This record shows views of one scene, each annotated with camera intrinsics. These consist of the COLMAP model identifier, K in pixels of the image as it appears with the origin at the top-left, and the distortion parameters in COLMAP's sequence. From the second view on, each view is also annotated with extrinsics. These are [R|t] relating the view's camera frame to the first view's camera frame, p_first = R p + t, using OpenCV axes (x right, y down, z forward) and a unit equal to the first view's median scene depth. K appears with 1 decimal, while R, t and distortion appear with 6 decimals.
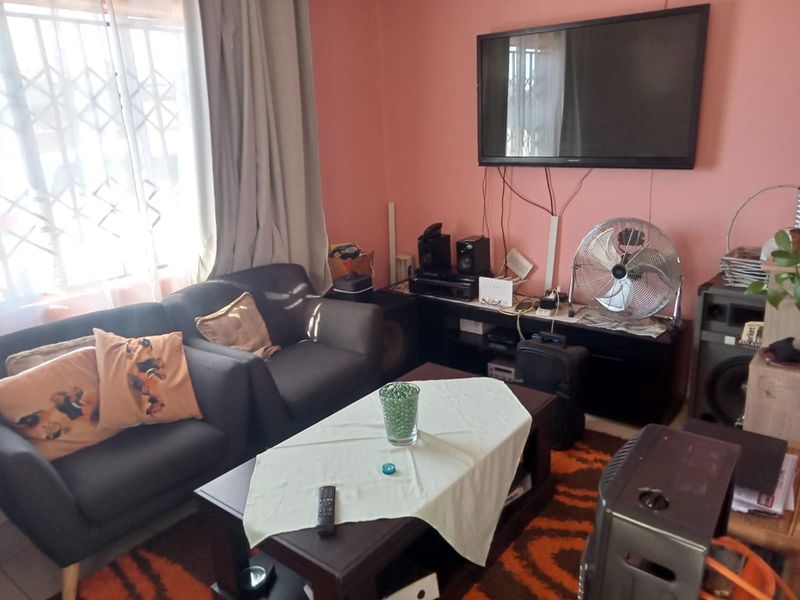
lens RADIAL K [[612.5, 0, 400.0], [0, 612.5, 300.0], [0, 0, 1]] dist [0.046454, -0.060764]
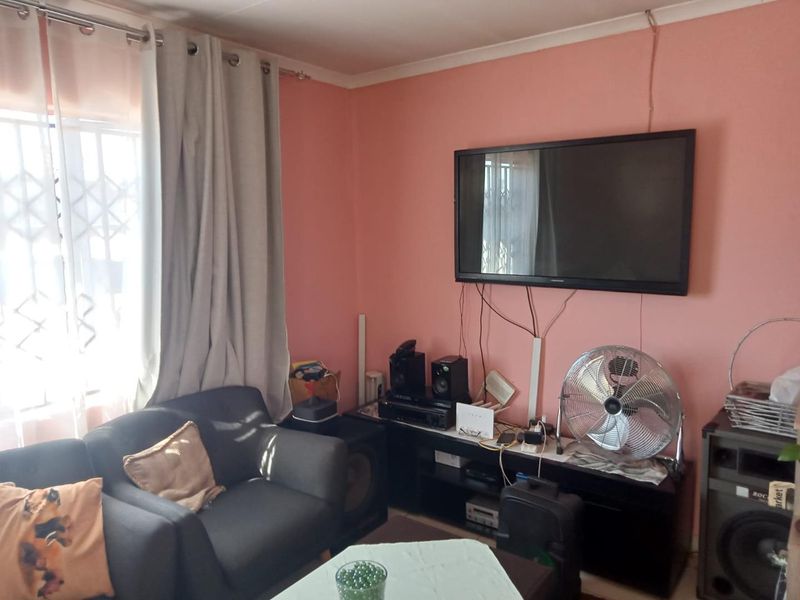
lens RADIAL K [[594.9, 0, 403.1], [0, 594.9, 296.6], [0, 0, 1]] dist [0.017367, 0.002388]
pose [[0.998629, 0.021269, 0.047829, 0.006068], [-0.013657, 0.987950, -0.154167, -0.062730], [-0.050532, 0.153302, 0.986887, 0.128092]]
